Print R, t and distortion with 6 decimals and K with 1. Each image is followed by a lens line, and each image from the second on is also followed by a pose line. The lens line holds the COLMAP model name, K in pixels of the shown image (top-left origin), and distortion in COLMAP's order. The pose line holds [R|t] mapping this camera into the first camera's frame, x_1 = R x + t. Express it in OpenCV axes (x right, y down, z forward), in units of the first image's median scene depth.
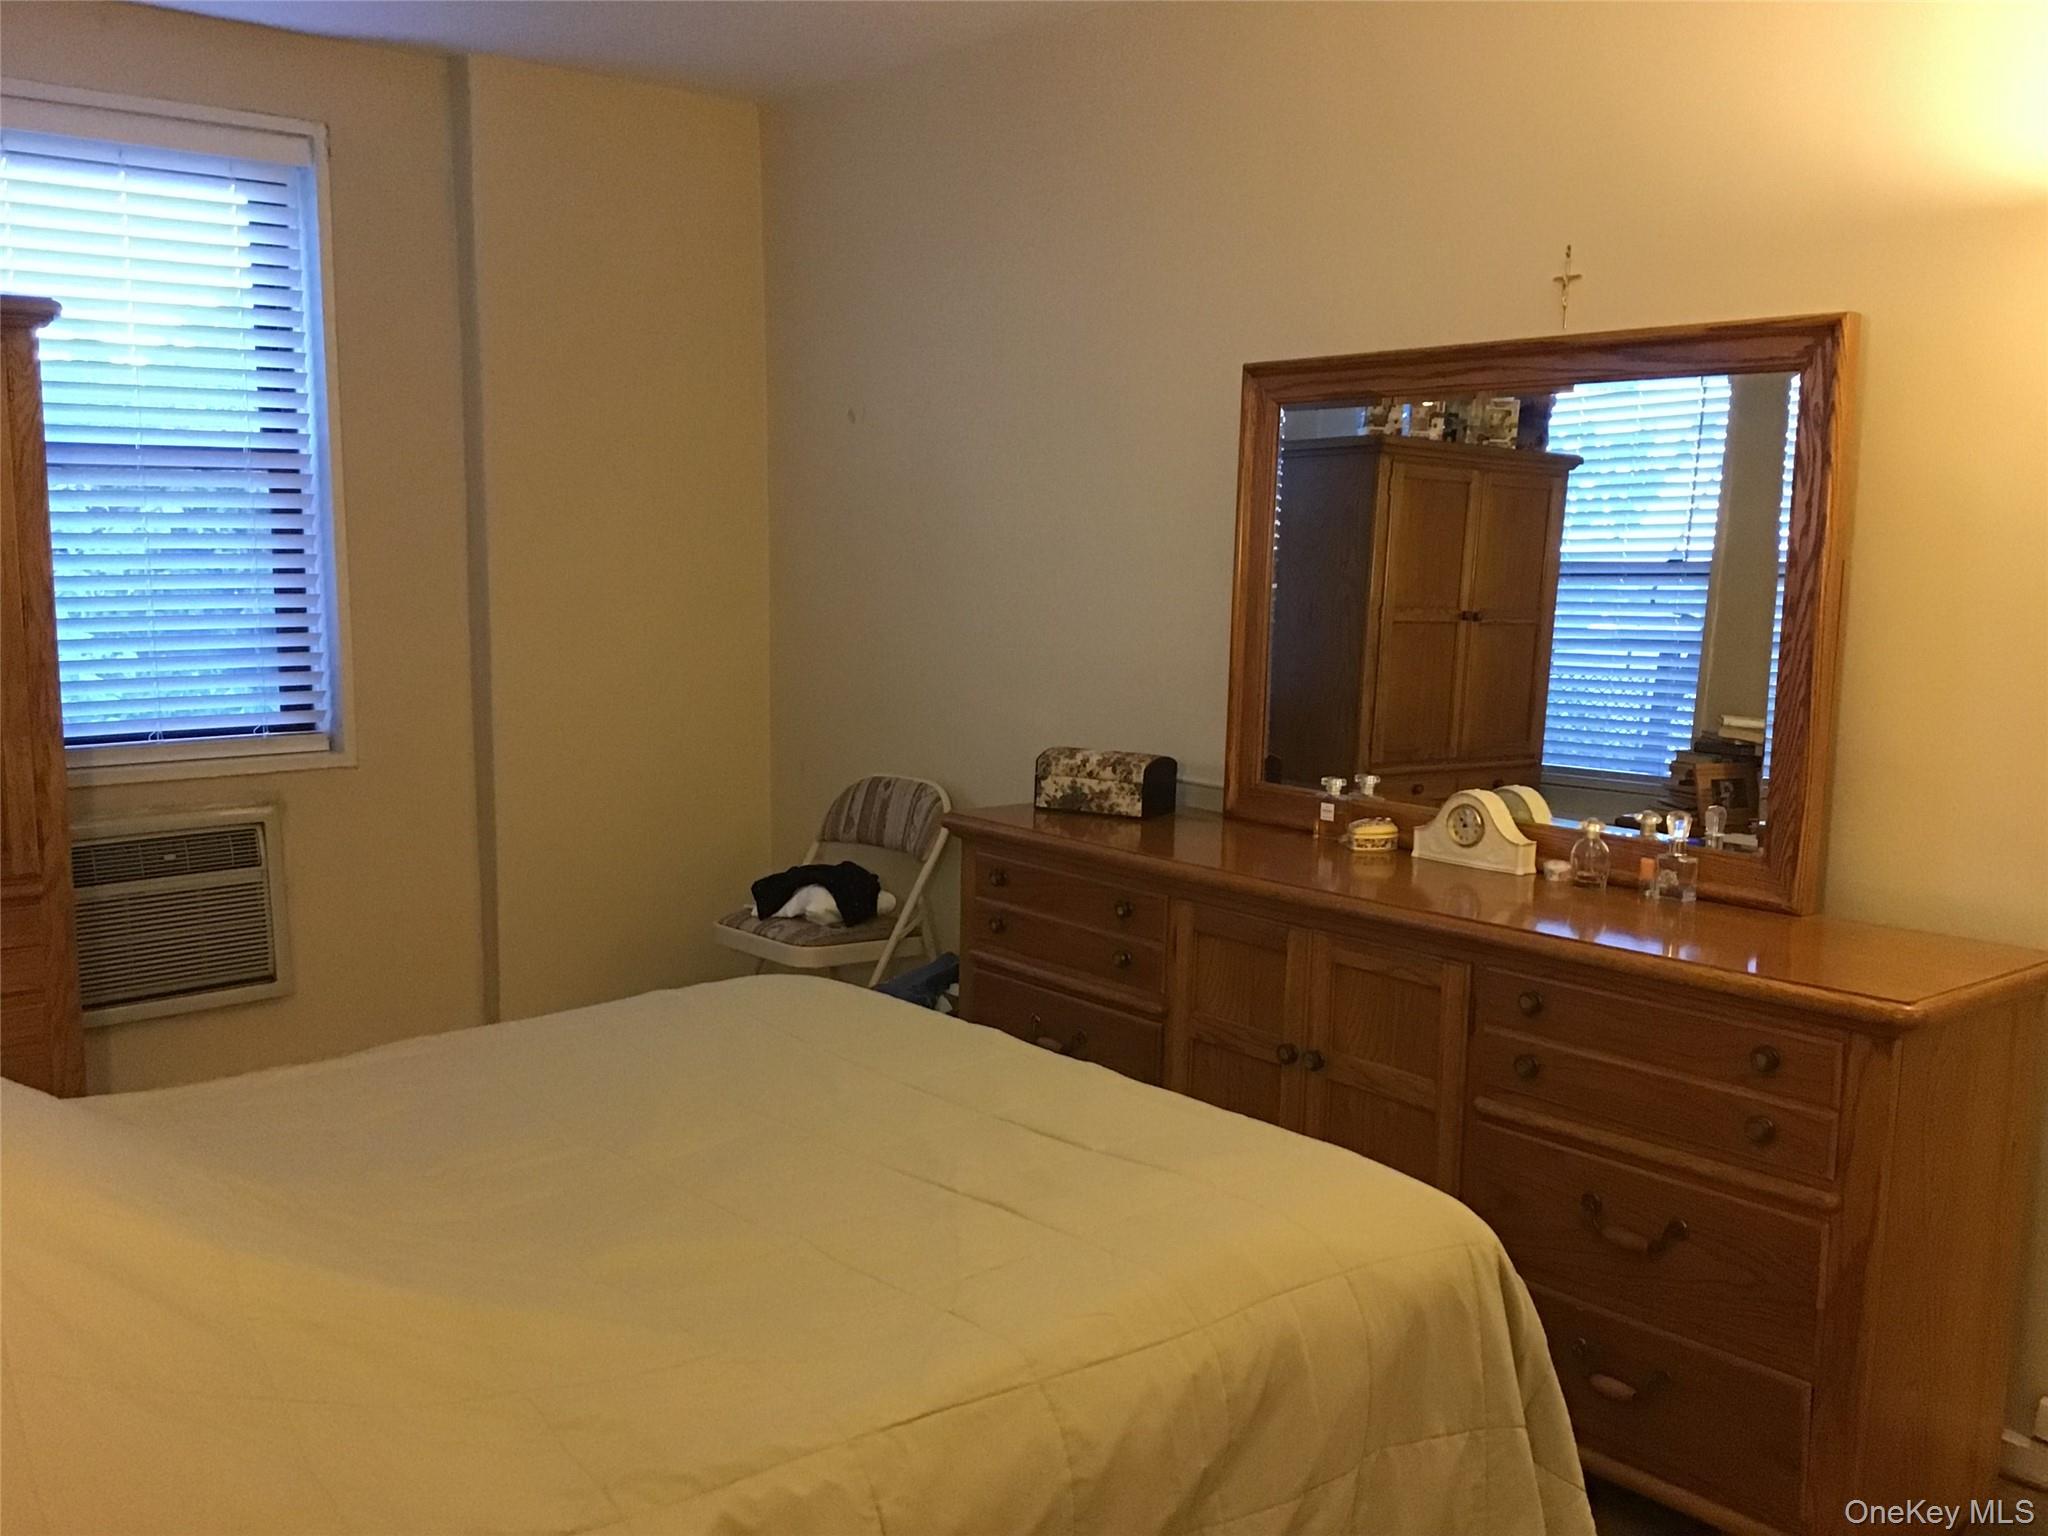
lens RADIAL K [[1837.4, 0, 1037.3], [0, 1837.4, 783.3], [0, 0, 1]] dist [0.137777, -0.260411]
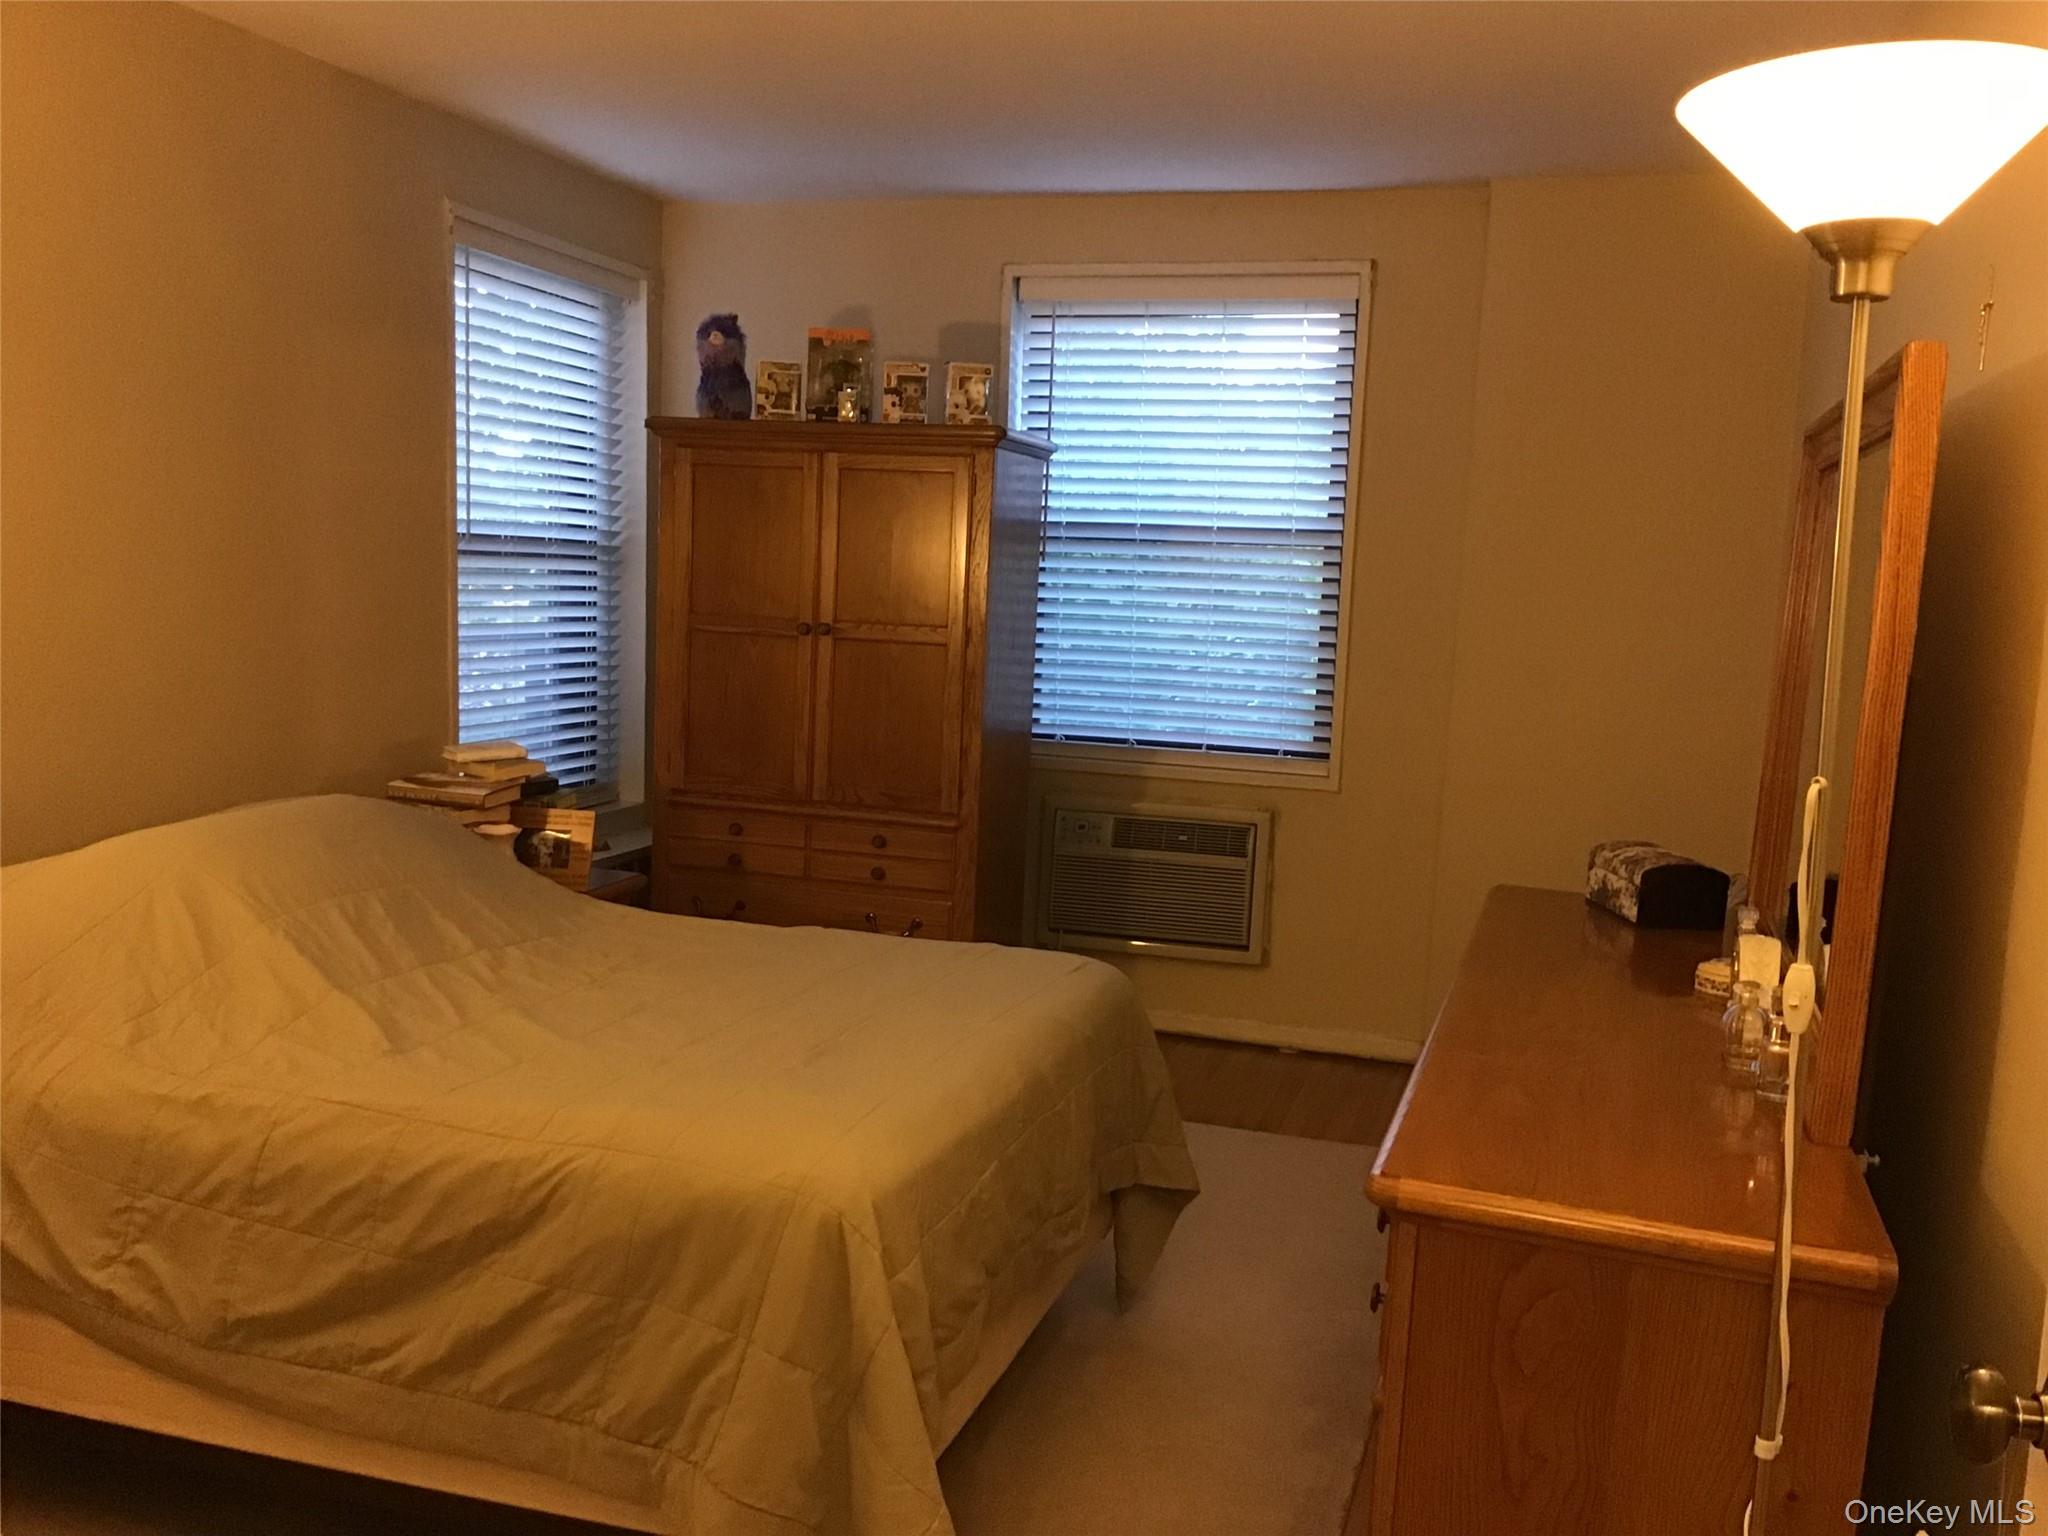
lens RADIAL K [[1837.4, 0, 1045.0], [0, 1837.4, 761.1], [0, 0, 1]] dist [0.137777, -0.260411]
pose [[0.540332, 0.109428, -0.834306, 0.555789], [-0.158157, 0.987044, 0.027032, -0.033236], [0.826455, 0.117345, 0.550639, 0.204469]]
